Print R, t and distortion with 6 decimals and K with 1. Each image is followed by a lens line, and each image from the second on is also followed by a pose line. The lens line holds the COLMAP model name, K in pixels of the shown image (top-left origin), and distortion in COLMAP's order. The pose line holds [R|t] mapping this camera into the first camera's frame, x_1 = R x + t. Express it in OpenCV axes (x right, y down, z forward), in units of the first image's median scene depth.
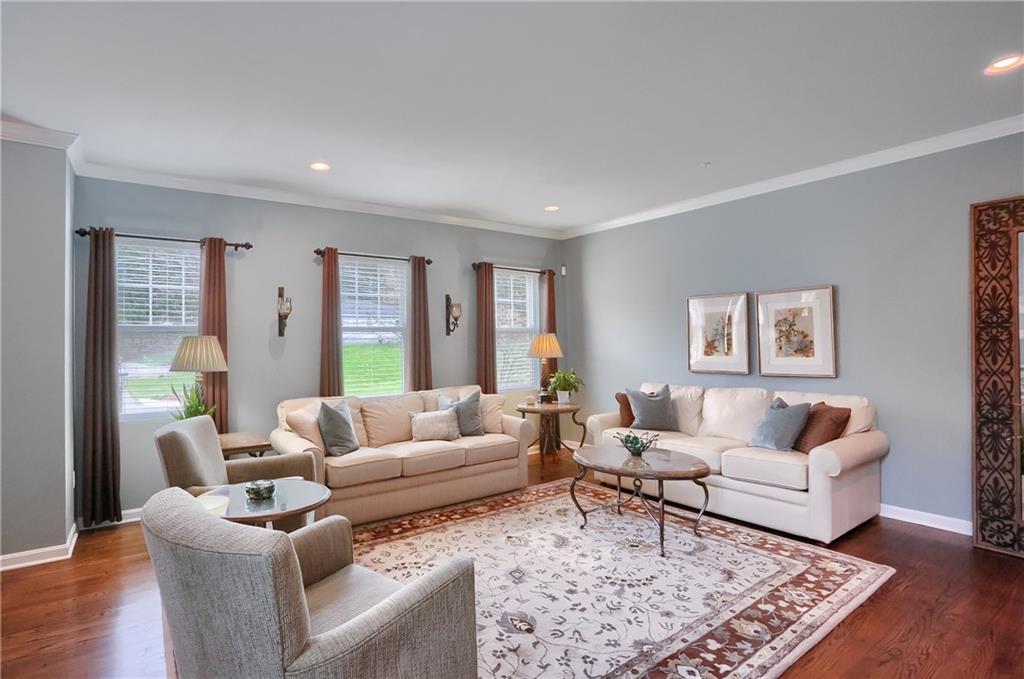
lens RADIAL K [[526.9, 0, 502.4], [0, 526.9, 338.9], [0, 0, 1]] dist [-0.037411, 0.000775]
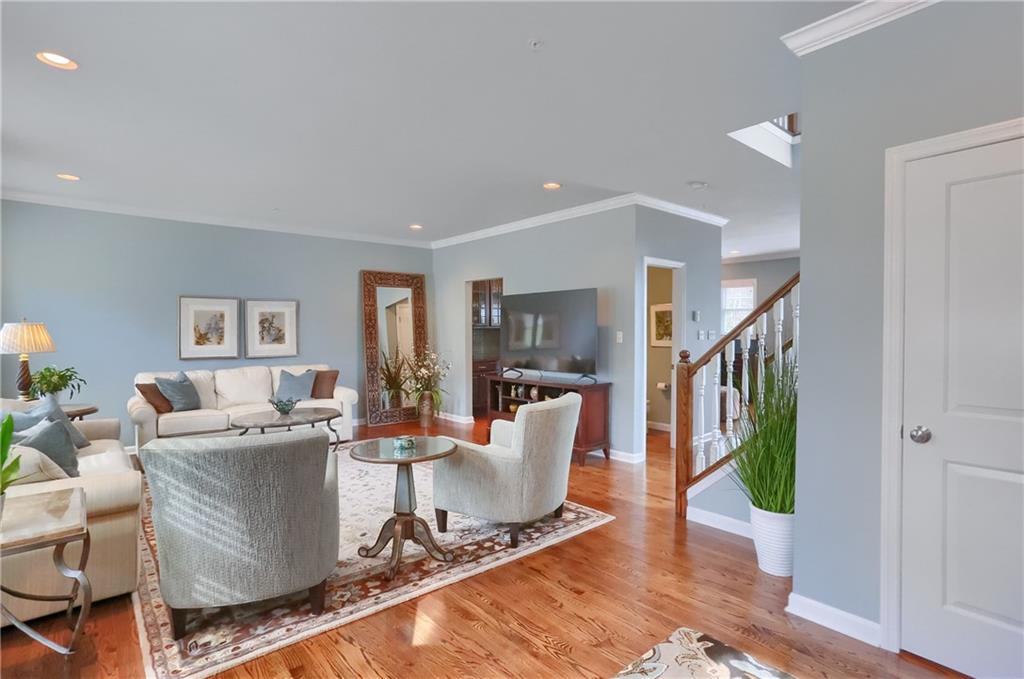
lens RADIAL K [[477.1, 0, 496.4], [0, 477.1, 336.8], [0, 0, 1]] dist [-0.016351, 0.000576]
pose [[-0.065598, 0.003348, 0.997840, -1.075163], [0.001688, 0.999993, -0.003244, 0.023555], [-0.997845, 0.001471, -0.065604, 0.544648]]
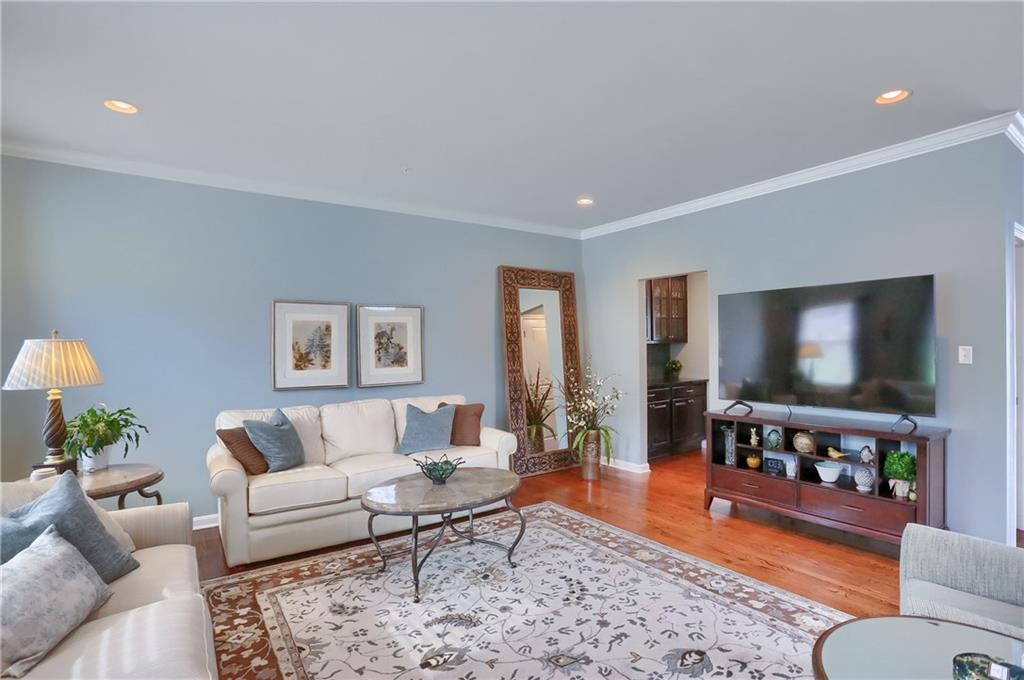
lens RADIAL K [[483.2, 0, 512.0], [0, 483.2, 340.0], [0, 0, 1]] dist [-0.070938, 0.019048]
pose [[0.030401, 0.029913, 0.999090, -0.552573], [0.009061, 0.999503, -0.030201, 0.012981], [-0.999497, 0.009971, 0.030114, 0.887723]]
